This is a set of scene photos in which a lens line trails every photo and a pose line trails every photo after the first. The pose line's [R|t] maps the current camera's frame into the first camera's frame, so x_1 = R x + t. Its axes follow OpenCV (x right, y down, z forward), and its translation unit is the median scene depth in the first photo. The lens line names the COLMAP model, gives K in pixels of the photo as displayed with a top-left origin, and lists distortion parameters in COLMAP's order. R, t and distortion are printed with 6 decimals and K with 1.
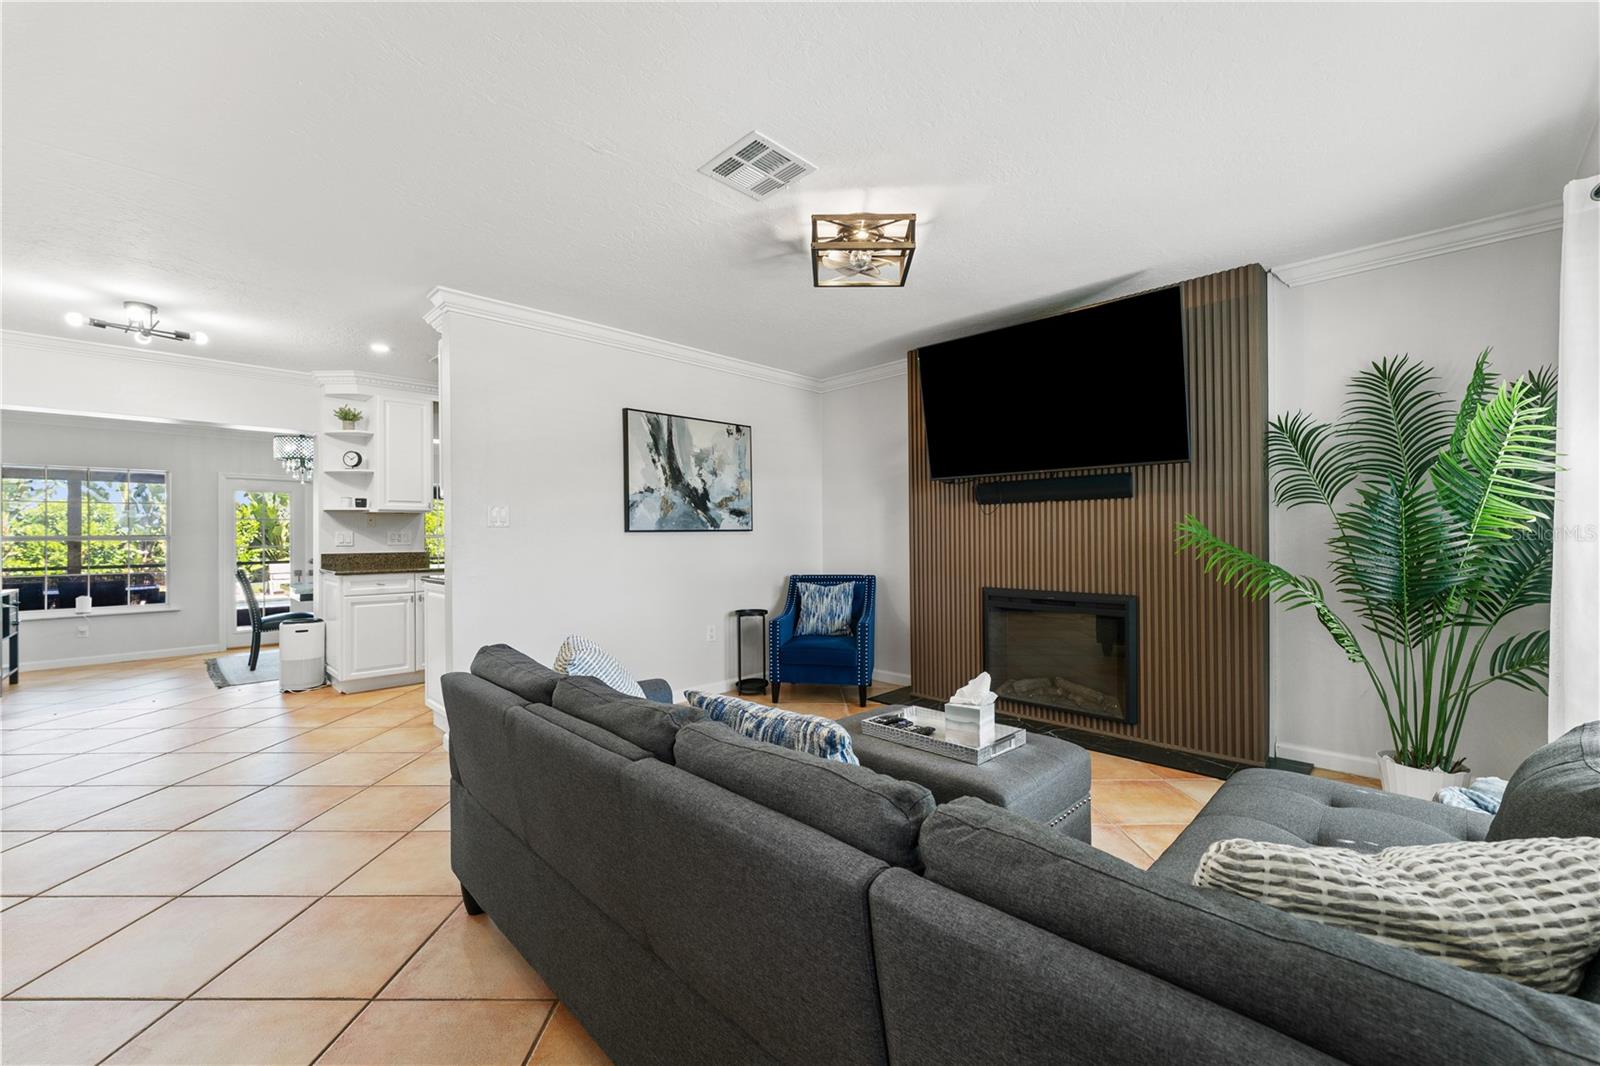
lens RADIAL K [[644.9, 0, 799.9], [0, 644.9, 536.4], [0, 0, 1]] dist [0.004619, 0.000397]
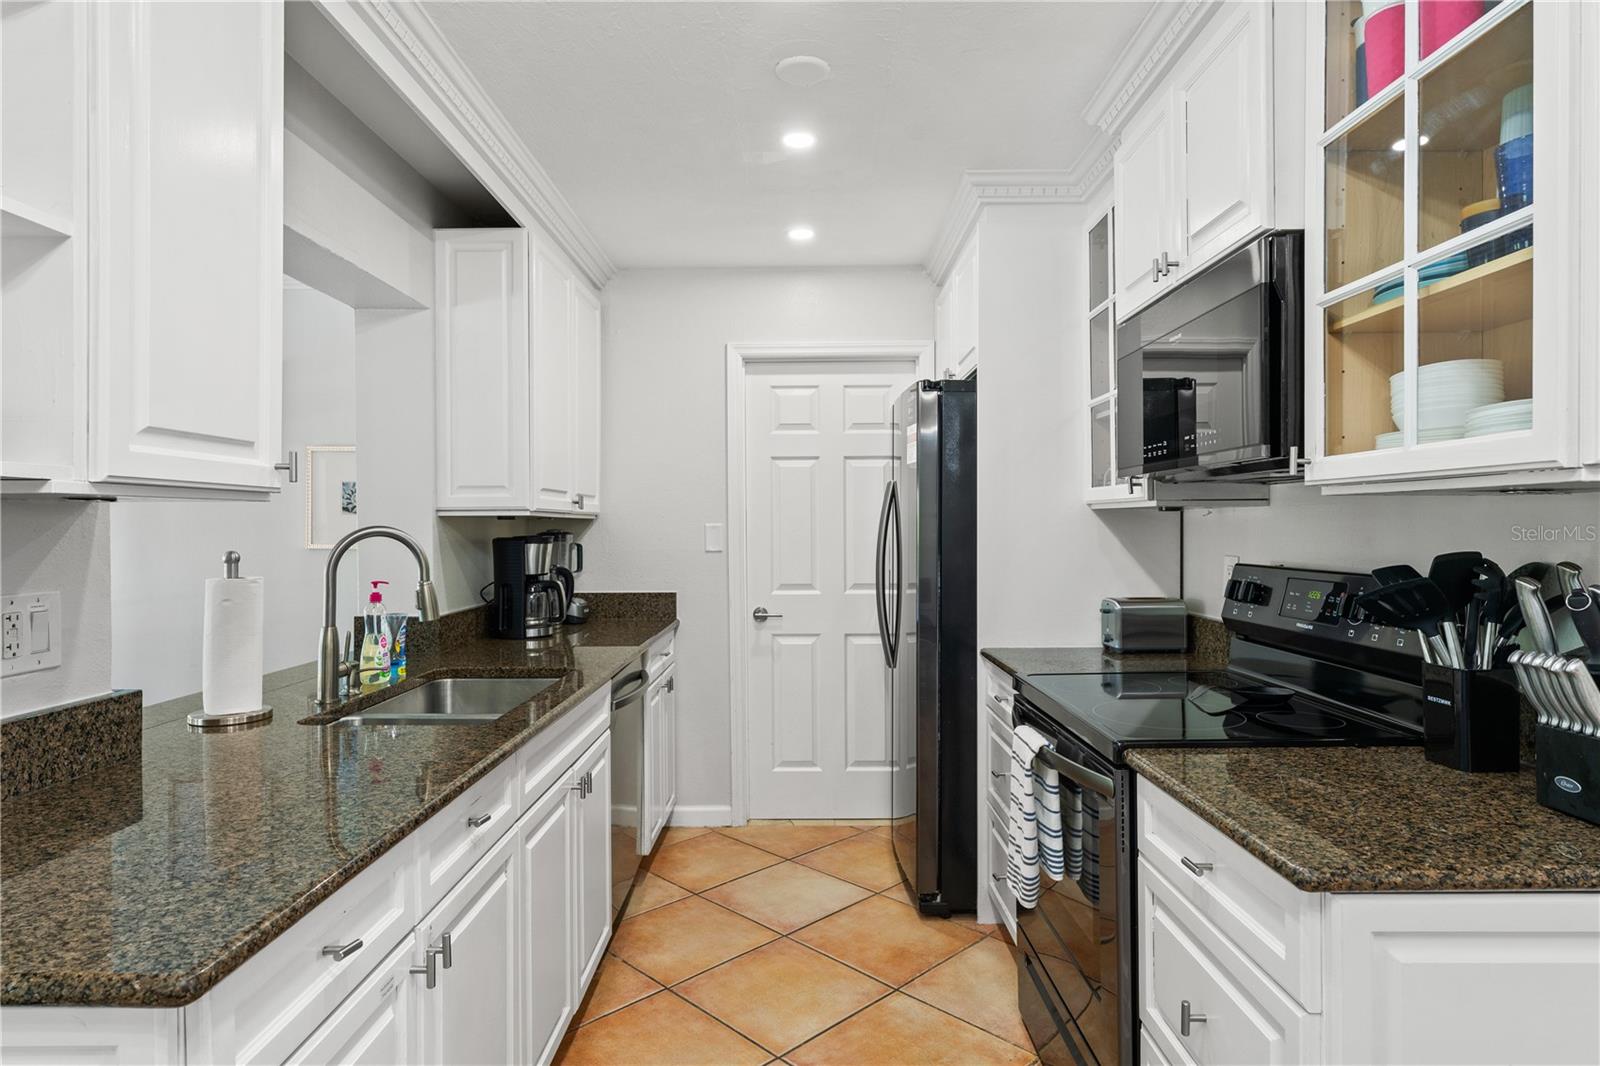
lens RADIAL K [[889.2, 0, 796.7], [0, 889.2, 530.1], [0, 0, 1]] dist [-0.001122, -0.000050]
pose [[0.712726, -0.001184, 0.701441, -0.683321], [0.000223, 0.999999, 0.001461, -0.028496], [-0.701442, -0.000885, 0.712726, 0.719899]]
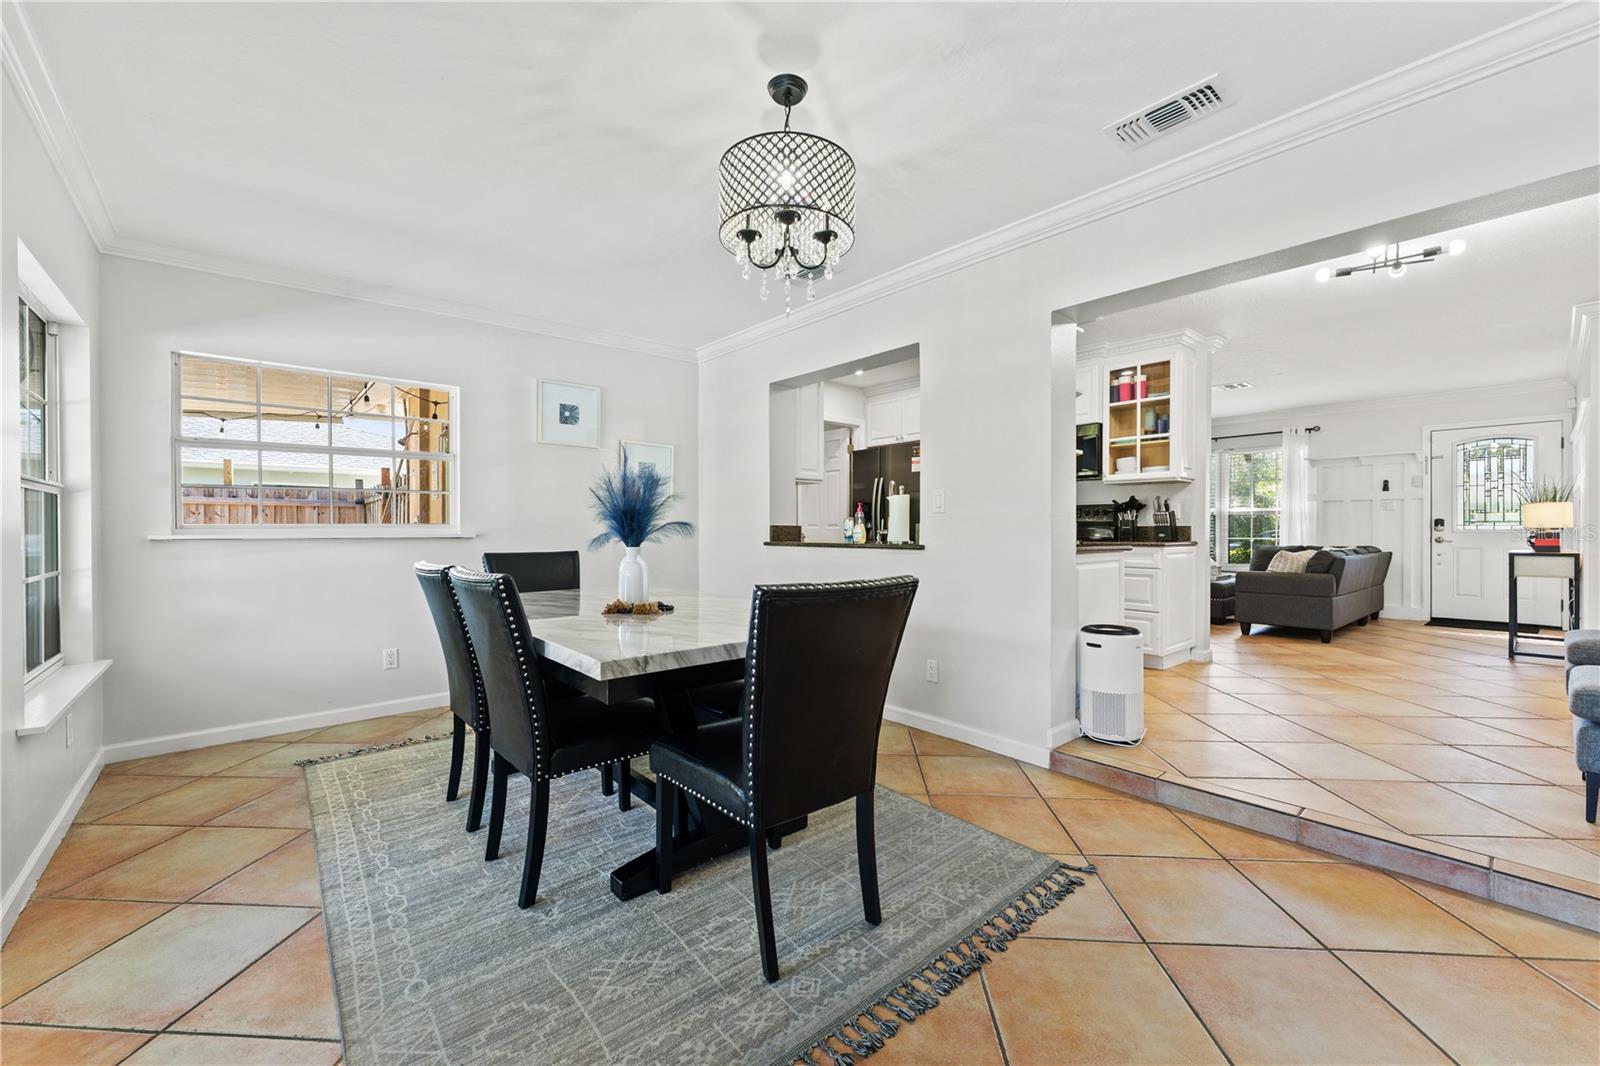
lens RADIAL K [[644.9, 0, 809.1], [0, 644.9, 532.5], [0, 0, 1]] dist [0.004619, 0.000397]
pose [[0.064861, 0.003417, 0.997888, -1.349390], [-0.000651, 0.999994, -0.003382, 0.037724], [-0.997894, -0.000430, 0.064862, 1.195345]]
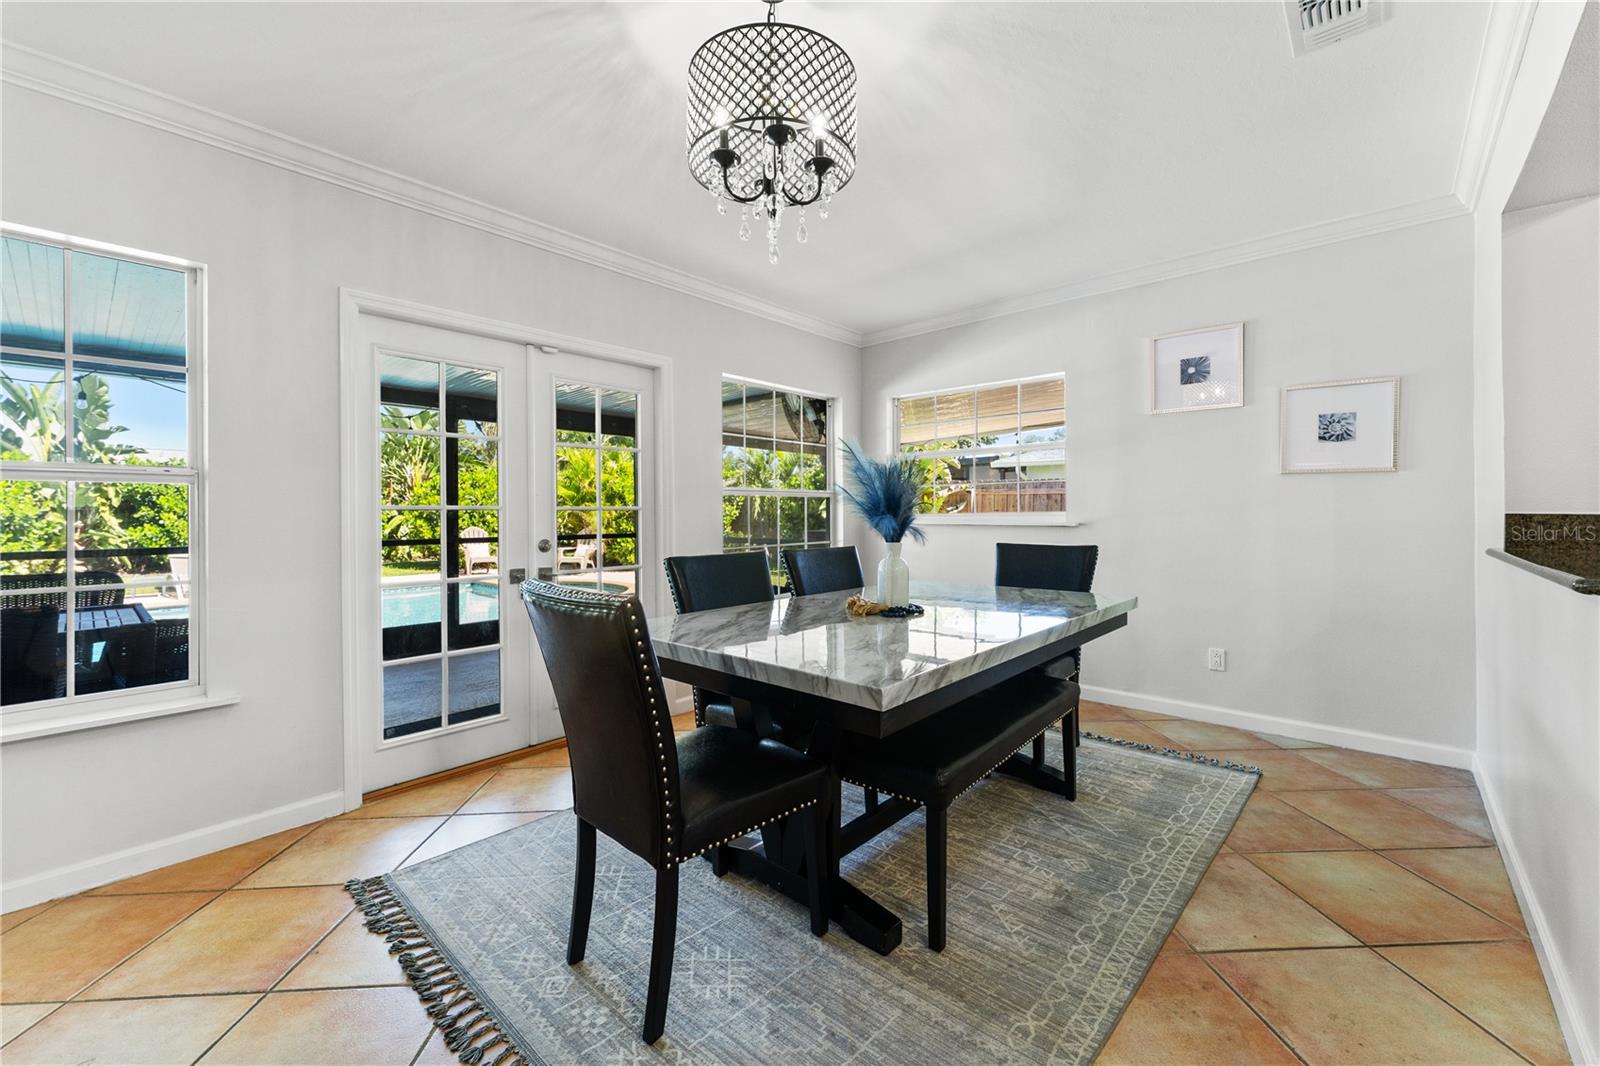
lens RADIAL K [[644.9, 0, 788.6], [0, 644.9, 514.3], [0, 0, 1]] dist [0.004619, 0.000397]
pose [[0.998842, 0.002553, 0.048051, -0.963002], [-0.002814, 0.999982, 0.005382, 0.024767], [-0.048036, -0.005511, 0.998830, 0.916409]]
